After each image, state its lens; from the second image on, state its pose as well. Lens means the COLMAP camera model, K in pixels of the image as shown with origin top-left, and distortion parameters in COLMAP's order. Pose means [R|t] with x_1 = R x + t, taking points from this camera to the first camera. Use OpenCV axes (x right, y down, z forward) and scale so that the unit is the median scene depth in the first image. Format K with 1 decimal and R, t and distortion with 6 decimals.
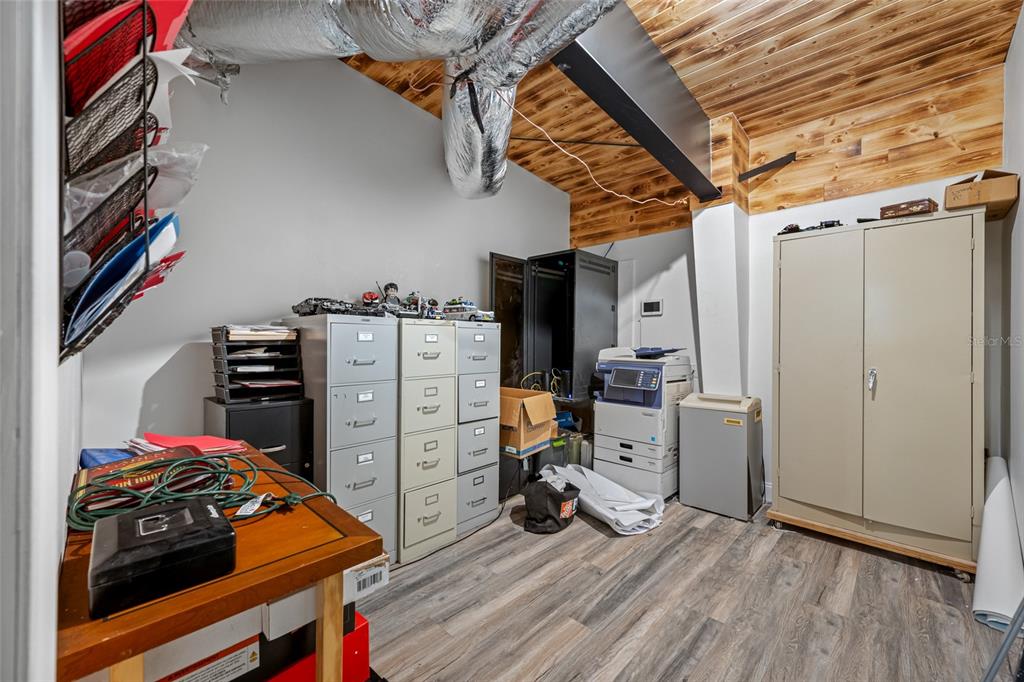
lens RADIAL K [[406.2, 0, 510.1], [0, 406.2, 344.2], [0, 0, 1]] dist [-0.000415, 0.000640]
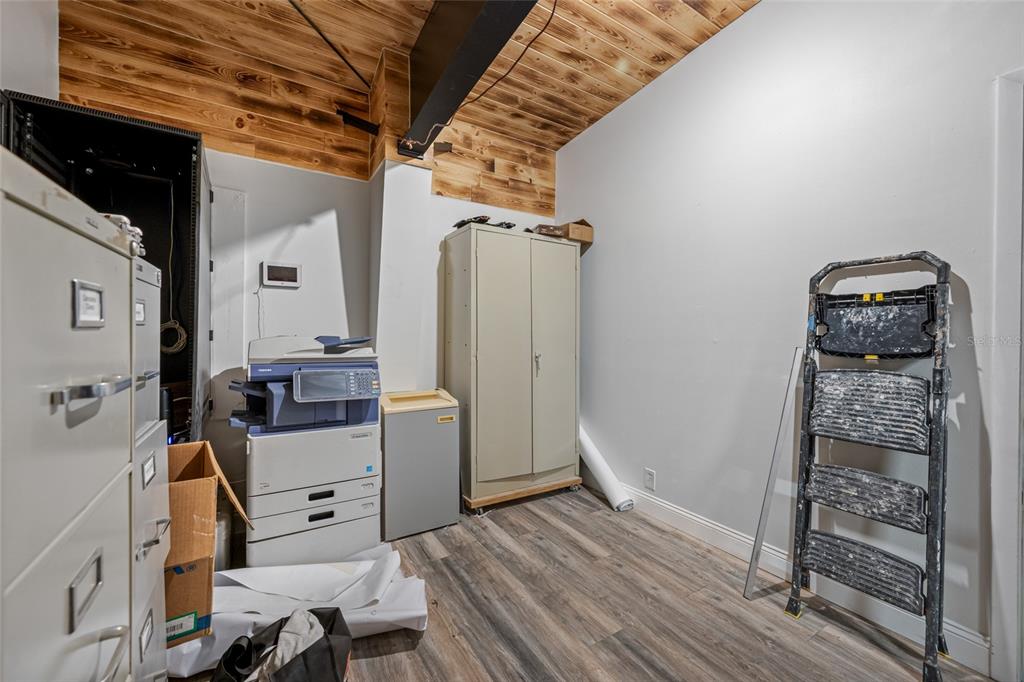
lens RADIAL K [[406.2, 0, 514.7], [0, 406.2, 334.5], [0, 0, 1]] dist [-0.000415, 0.000640]
pose [[0.231500, -0.009330, 0.972790, -0.294378], [-0.009124, 0.999889, 0.011761, -0.006077], [-0.972792, -0.011598, 0.231389, 0.678465]]
